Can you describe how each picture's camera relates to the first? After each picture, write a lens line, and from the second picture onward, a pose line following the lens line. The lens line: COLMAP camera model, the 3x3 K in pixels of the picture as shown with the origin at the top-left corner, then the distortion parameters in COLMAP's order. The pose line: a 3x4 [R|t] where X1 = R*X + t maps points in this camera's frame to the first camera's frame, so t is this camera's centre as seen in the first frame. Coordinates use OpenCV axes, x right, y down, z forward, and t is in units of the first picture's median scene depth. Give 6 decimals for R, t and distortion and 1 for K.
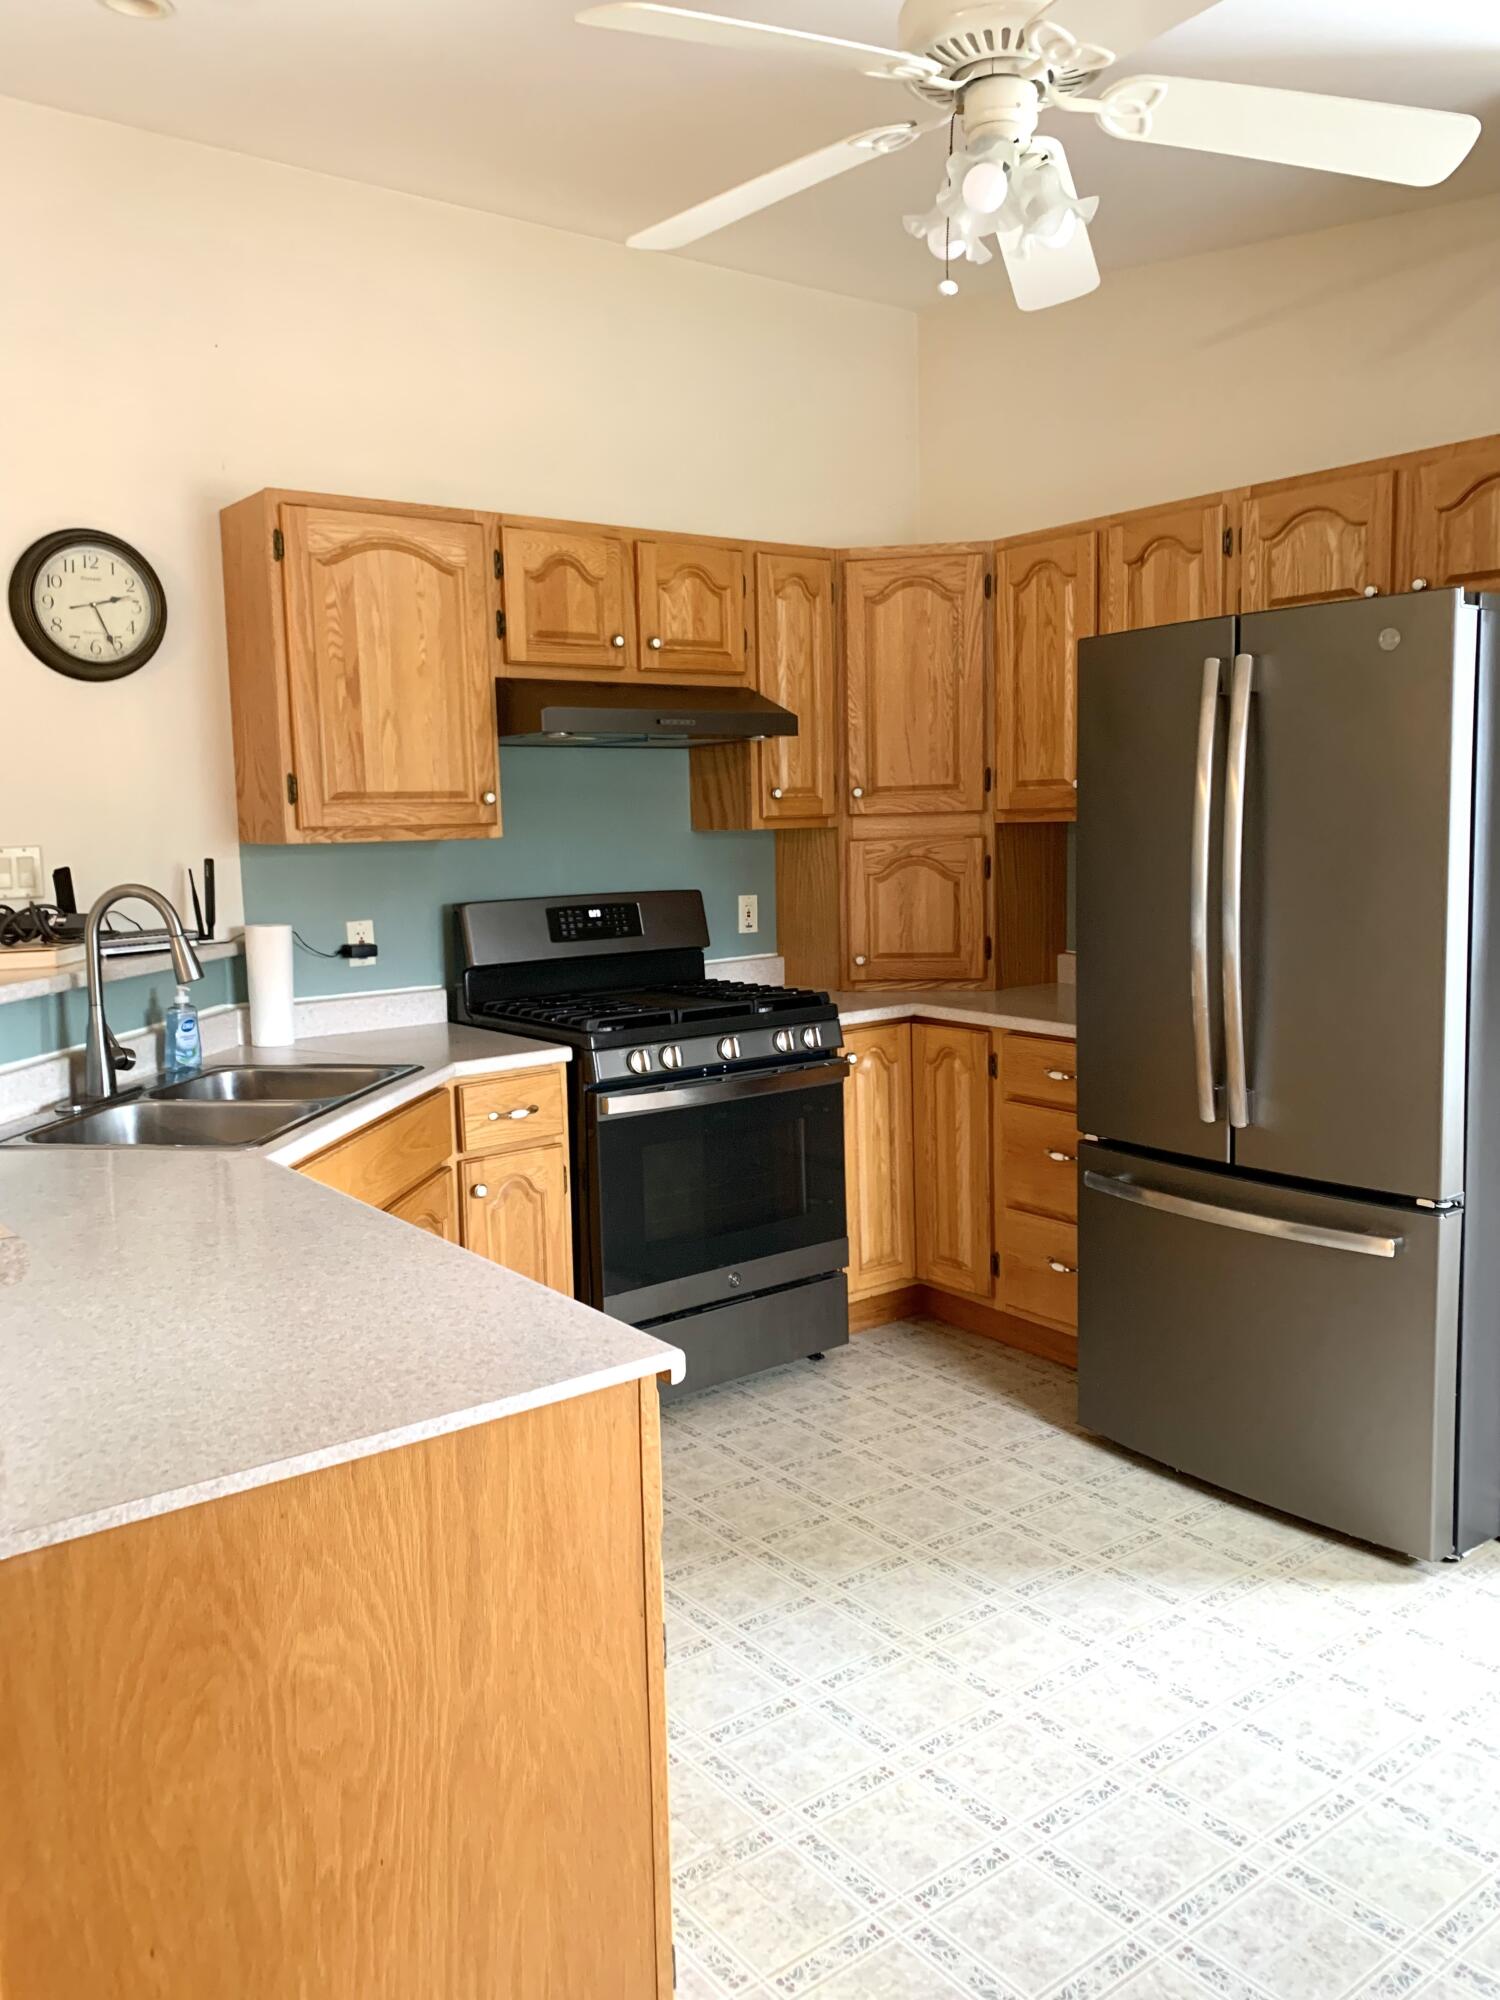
lens RADIAL K [[1548.9, 0, 750.0], [0, 1548.9, 1000.0], [0, 0, 1]] dist [0.135139, -0.401577]
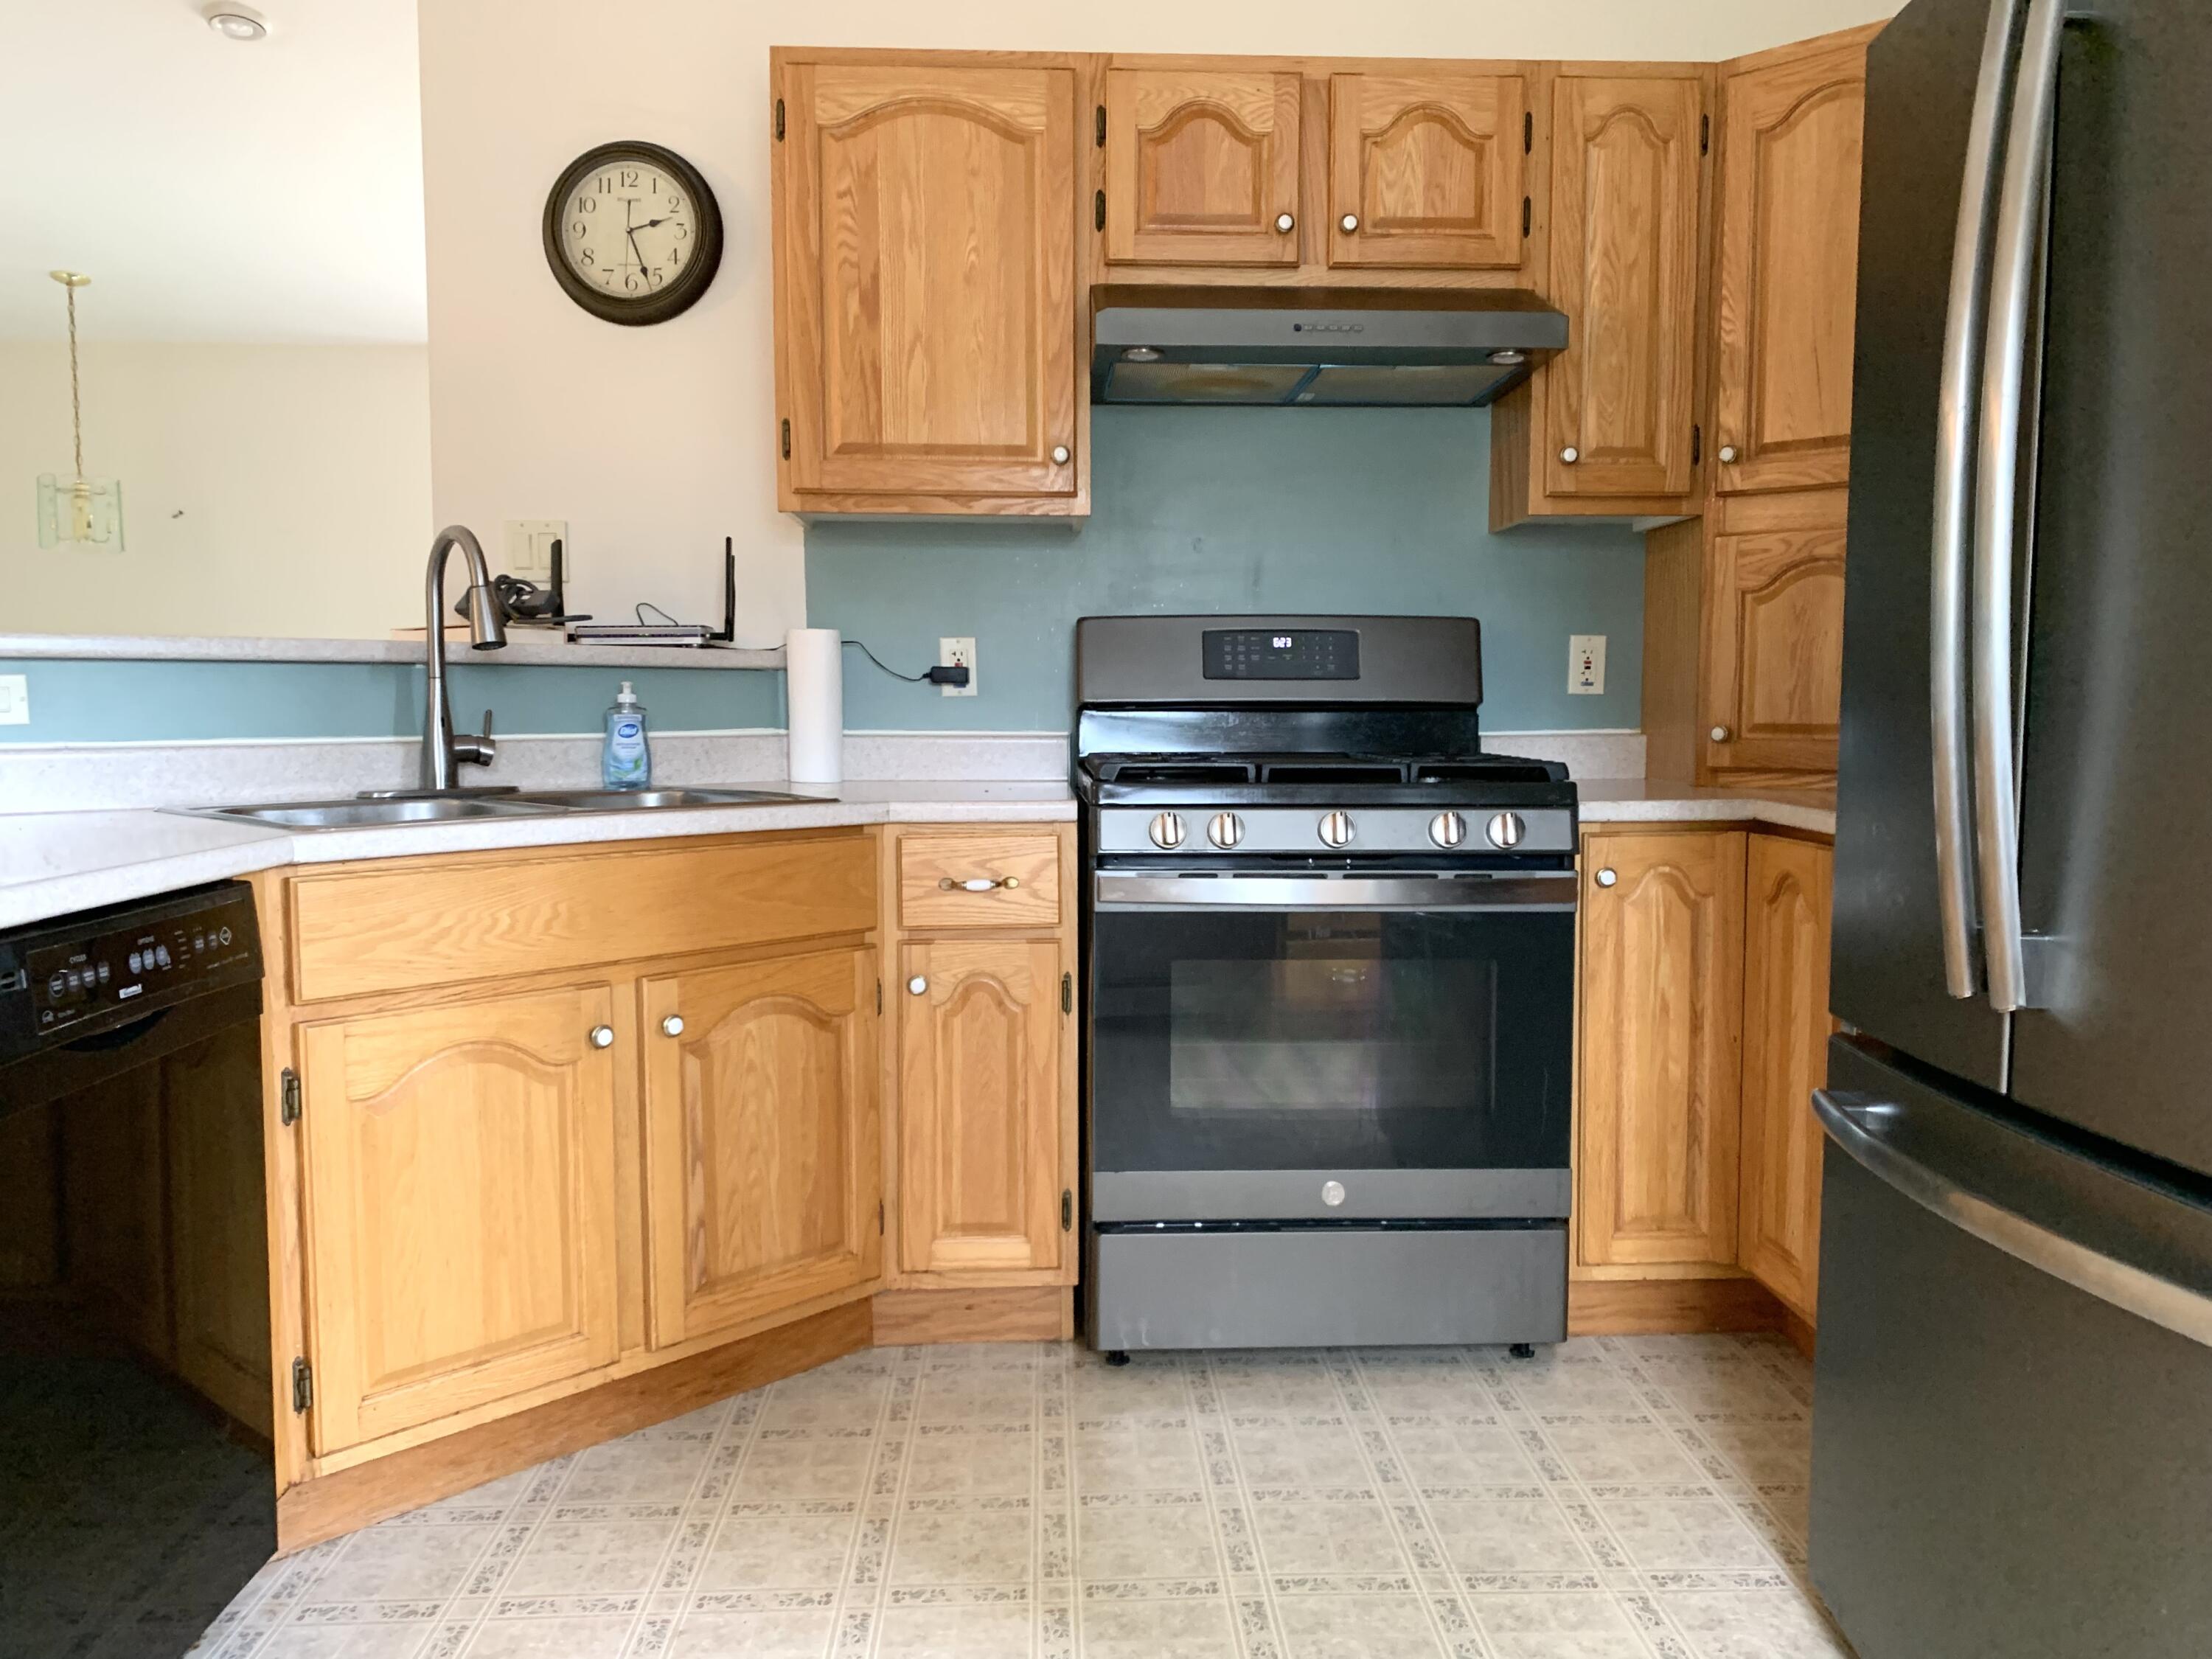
lens RADIAL K [[1713.1, 0, 1109.9], [0, 1713.1, 863.8], [0, 0, 1]] dist [0.135139, -0.401577]
pose [[0.819558, 0.080287, -0.567344, 0.293796], [-0.089238, 0.995938, 0.012029, 0.042807], [0.566005, 0.040770, 0.823393, 0.342052]]
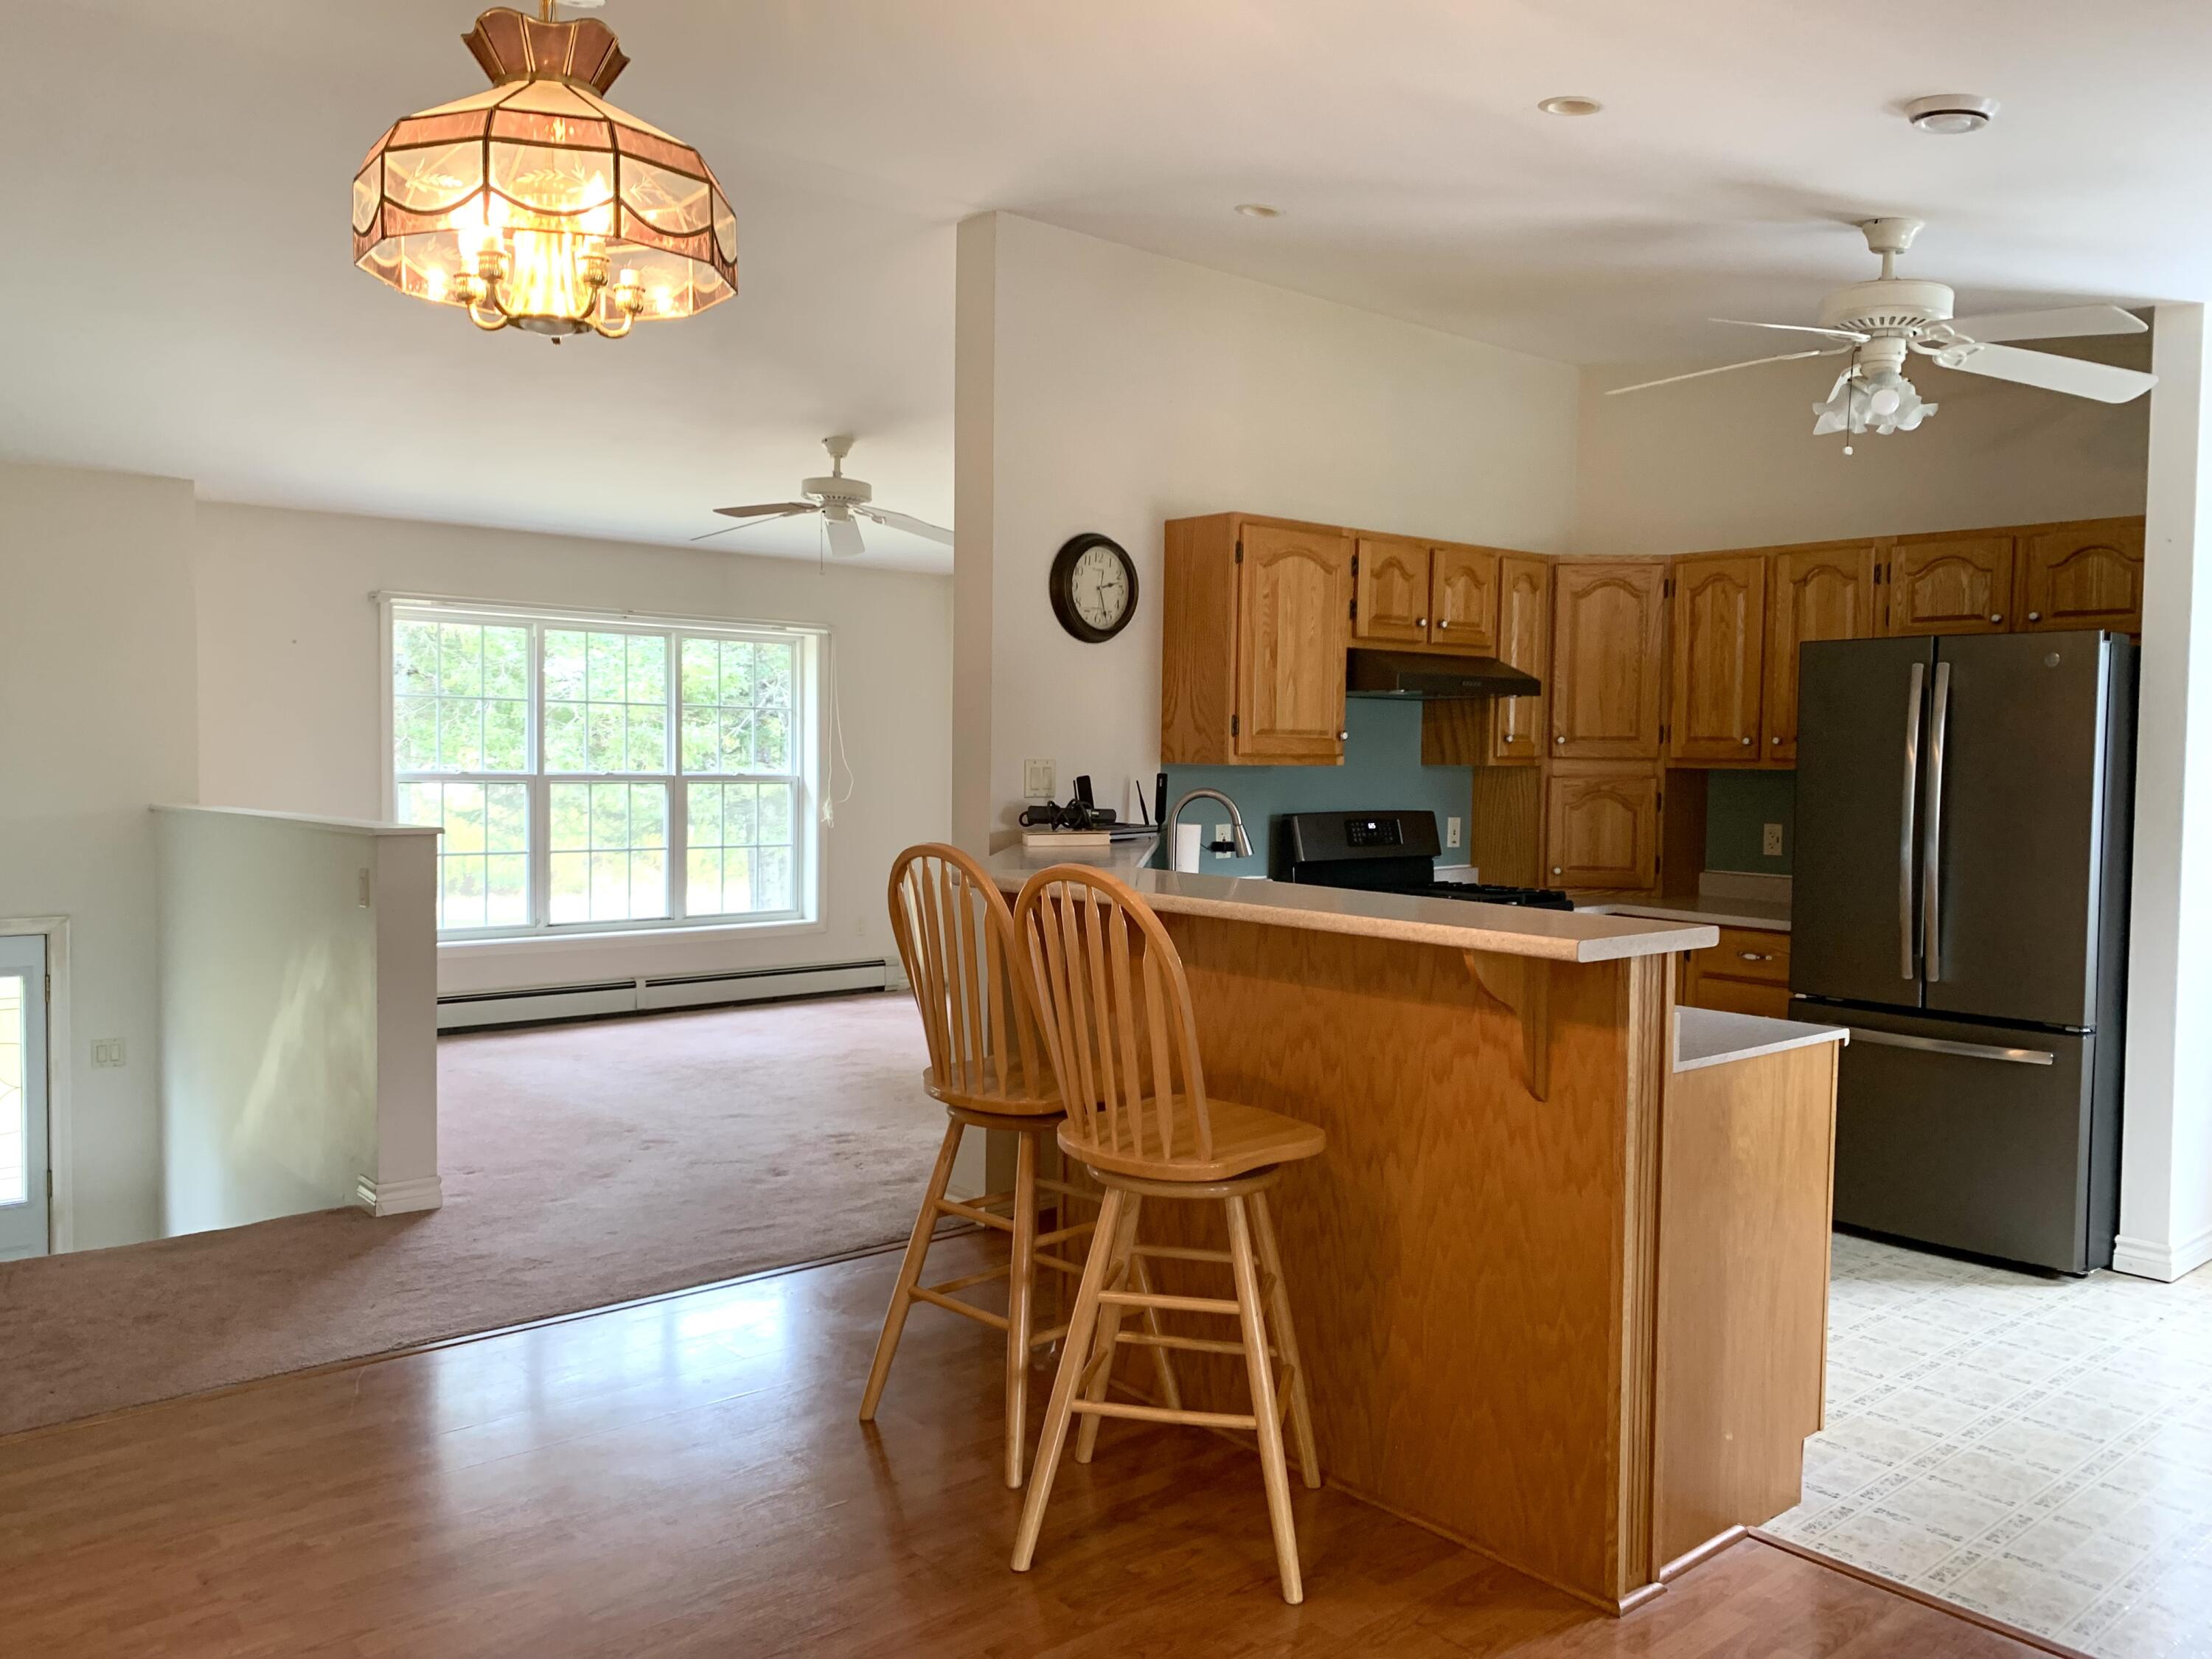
lens RADIAL K [[1722.7, 0, 1102.8], [0, 1722.7, 835.9], [0, 0, 1]] dist [0.048291, -0.161838]
pose [[0.997569, 0.033005, 0.061375, -0.431159], [-0.028663, 0.997112, -0.070326, 0.062398], [-0.063519, 0.068395, 0.995634, -0.431717]]
